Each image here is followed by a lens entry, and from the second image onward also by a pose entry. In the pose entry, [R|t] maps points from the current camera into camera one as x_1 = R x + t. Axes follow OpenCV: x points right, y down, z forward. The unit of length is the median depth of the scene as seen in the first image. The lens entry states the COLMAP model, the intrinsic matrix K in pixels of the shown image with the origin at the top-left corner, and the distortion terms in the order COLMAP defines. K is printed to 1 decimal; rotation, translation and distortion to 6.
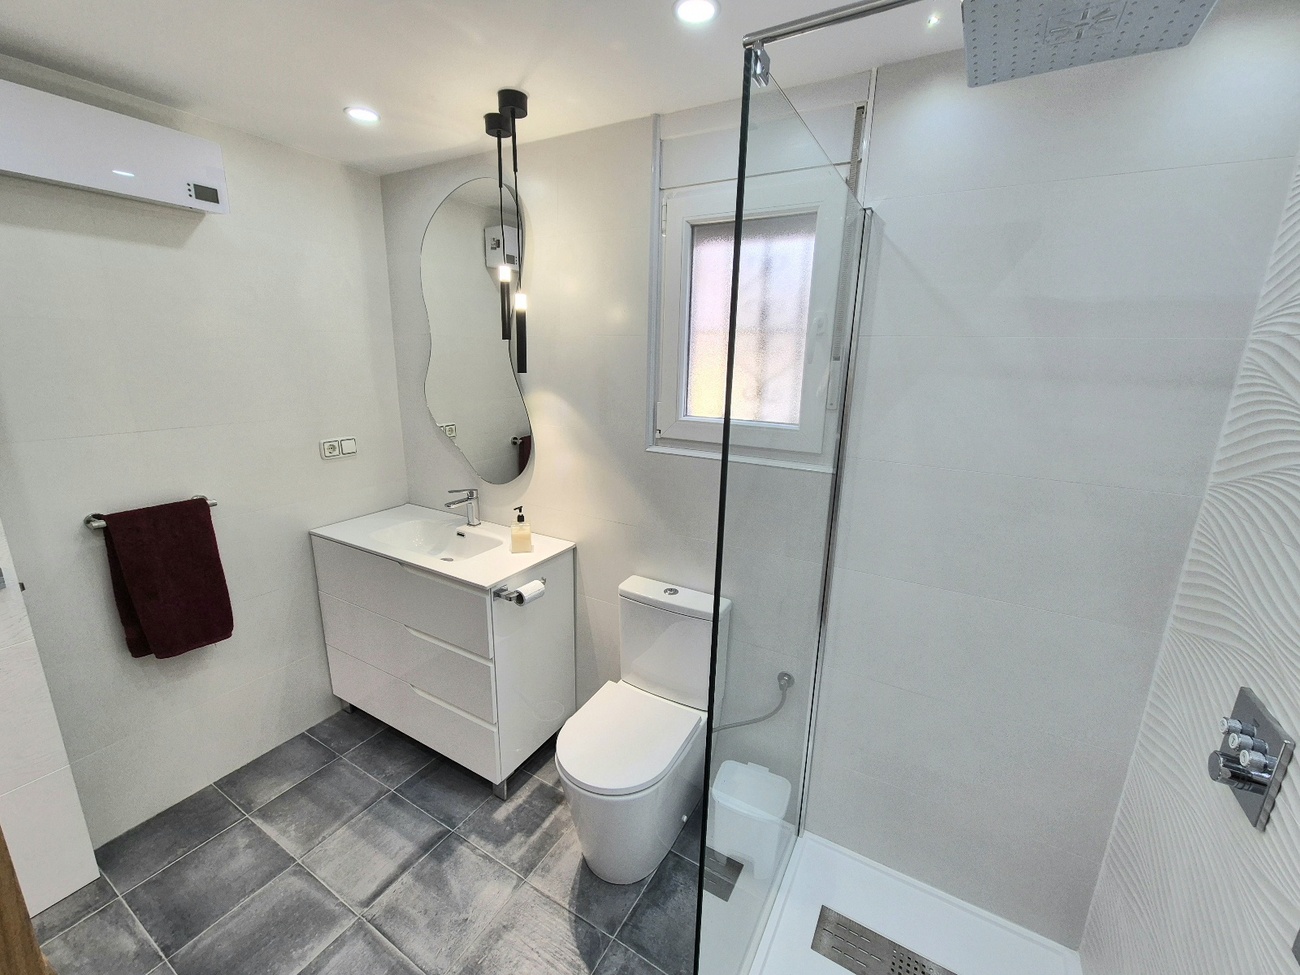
lens RADIAL K [[535.2, 0, 646.4], [0, 535.2, 485.0], [0, 0, 1]] dist [-0.000242, 0.000871]
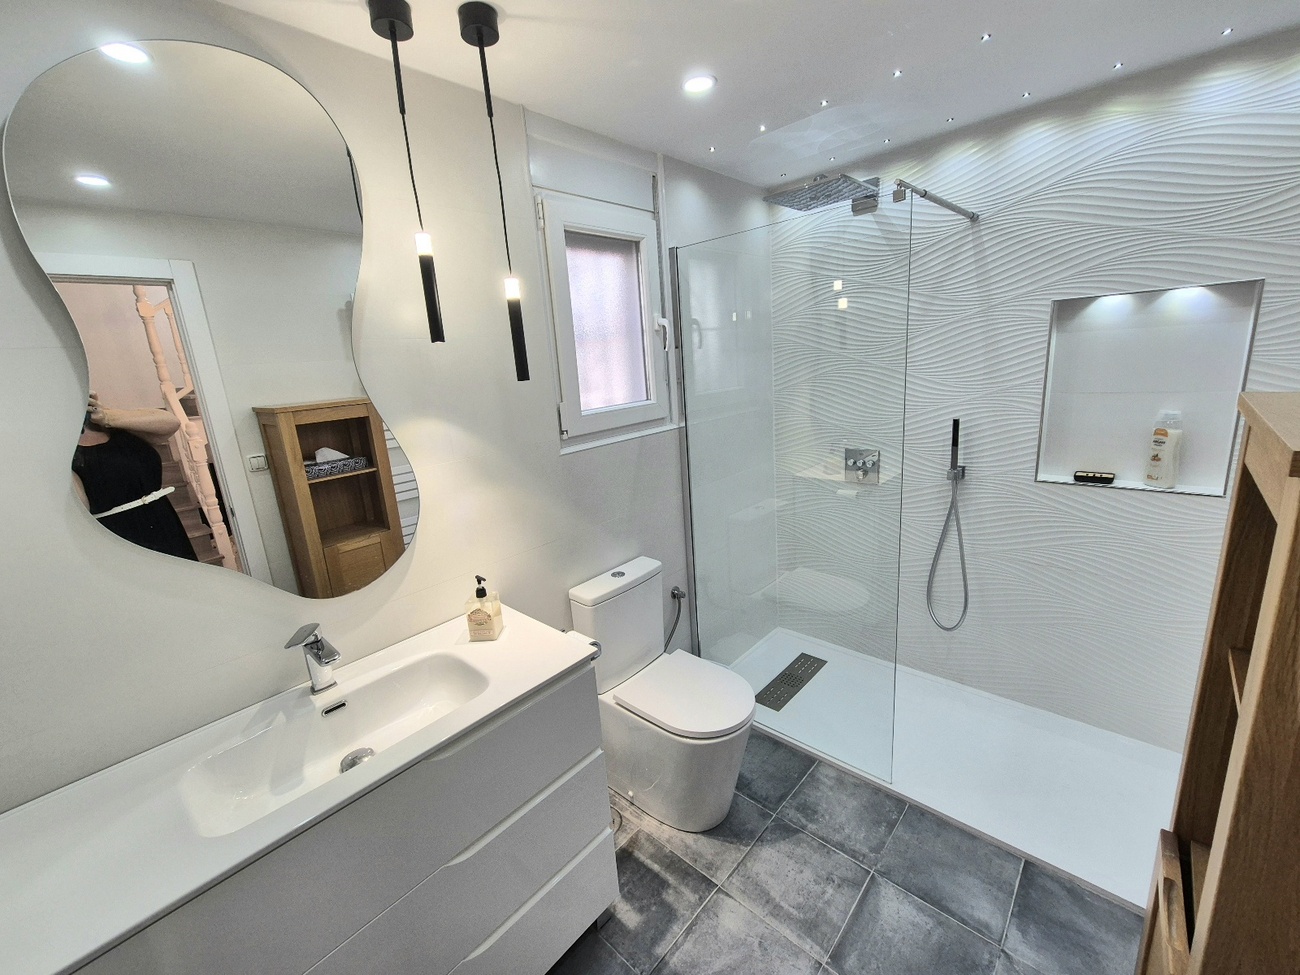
lens RADIAL K [[535.2, 0, 646.4], [0, 535.2, 485.0], [0, 0, 1]] dist [-0.000242, 0.000871]
pose [[0.208882, -0.256147, 0.943799, -0.923731], [0.301751, 0.934879, 0.186942, -0.152983], [-0.930223, 0.245743, 0.272572, 0.639023]]
